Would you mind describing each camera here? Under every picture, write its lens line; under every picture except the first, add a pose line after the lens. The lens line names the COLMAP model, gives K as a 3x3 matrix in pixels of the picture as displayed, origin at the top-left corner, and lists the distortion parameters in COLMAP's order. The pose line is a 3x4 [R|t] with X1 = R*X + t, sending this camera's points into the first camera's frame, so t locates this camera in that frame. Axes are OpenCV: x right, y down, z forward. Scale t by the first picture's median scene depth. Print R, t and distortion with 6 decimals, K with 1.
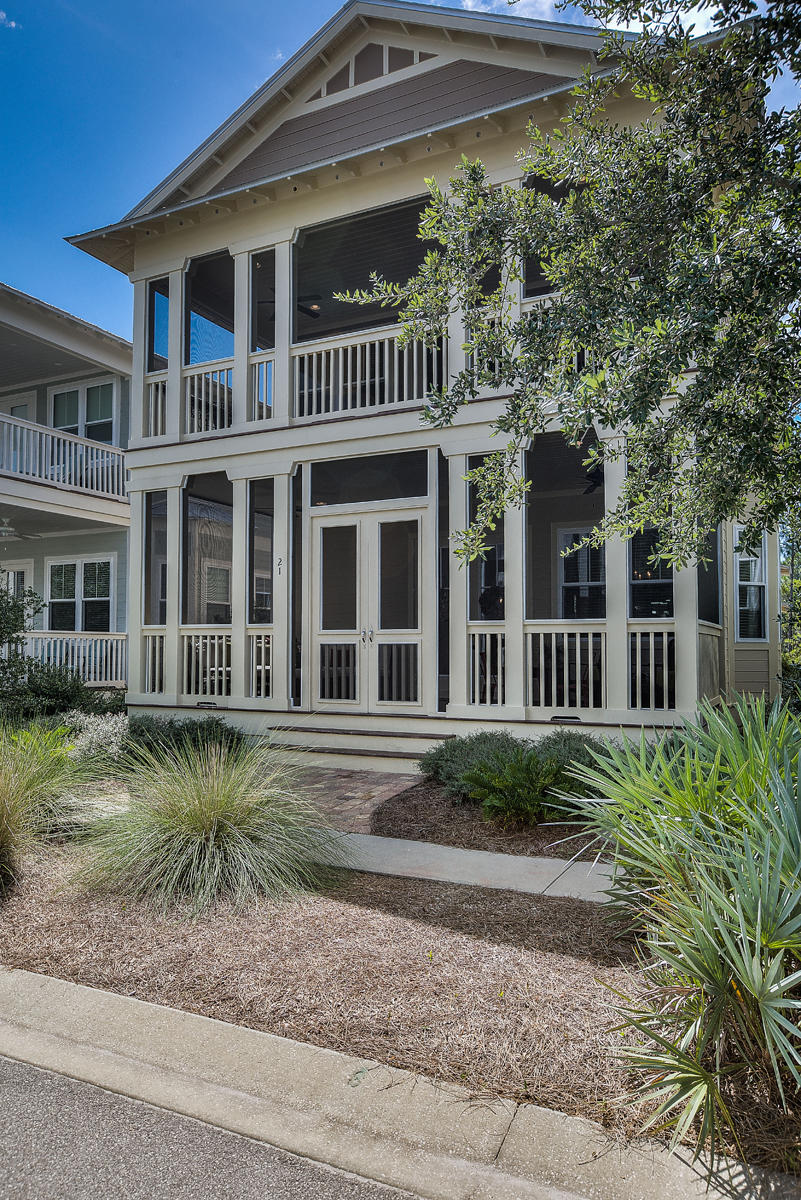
lens RADIAL K [[862.3, 0, 323.9], [0, 862.3, 597.3], [0, 0, 1]] dist [0.011920, 0.007276]
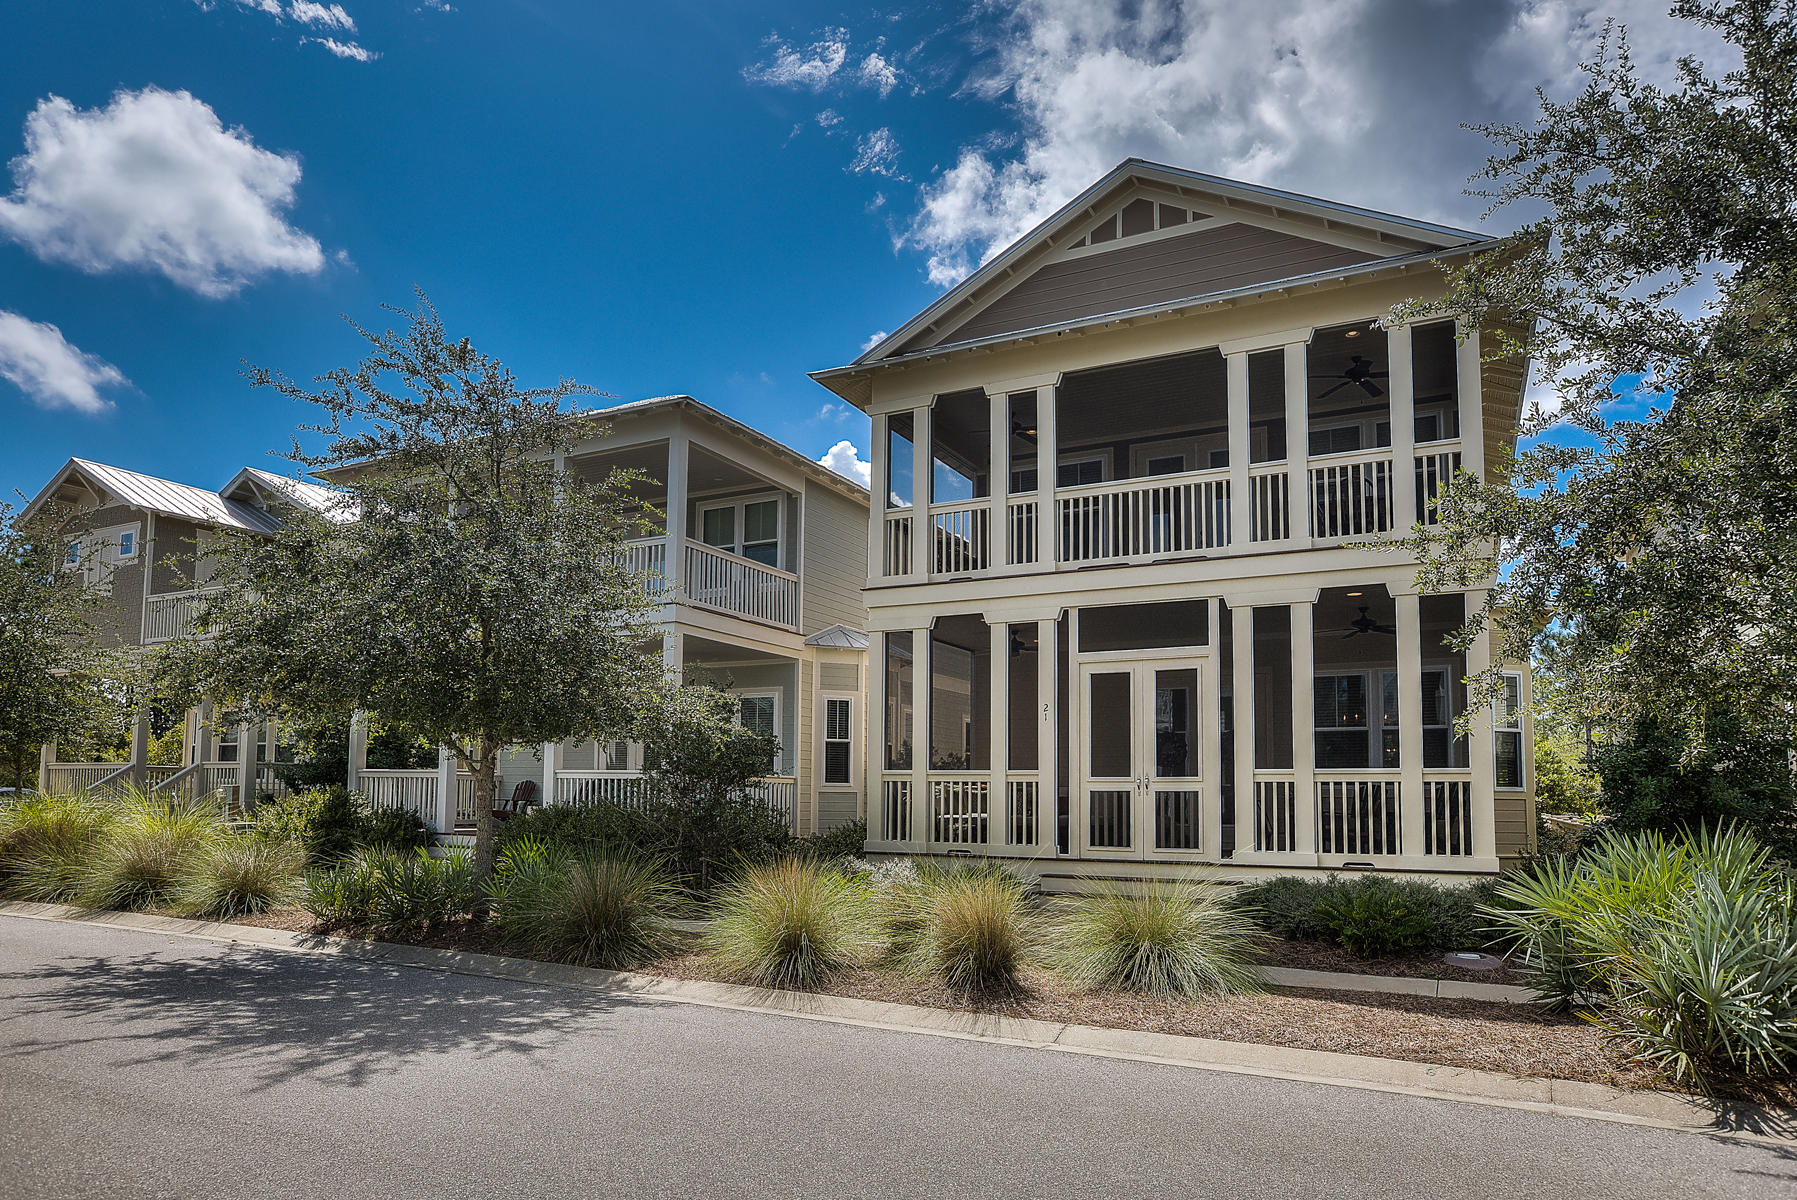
lens RADIAL K [[1083.7, 0, 869.4], [0, 1083.7, 712.0], [0, 0, 1]] dist [-0.030306, 0.008695]
pose [[0.999943, 0.009209, 0.005372, -0.263692], [-0.009103, 0.999768, -0.019531, -0.010091], [-0.005551, 0.019481, 0.999795, -0.244358]]
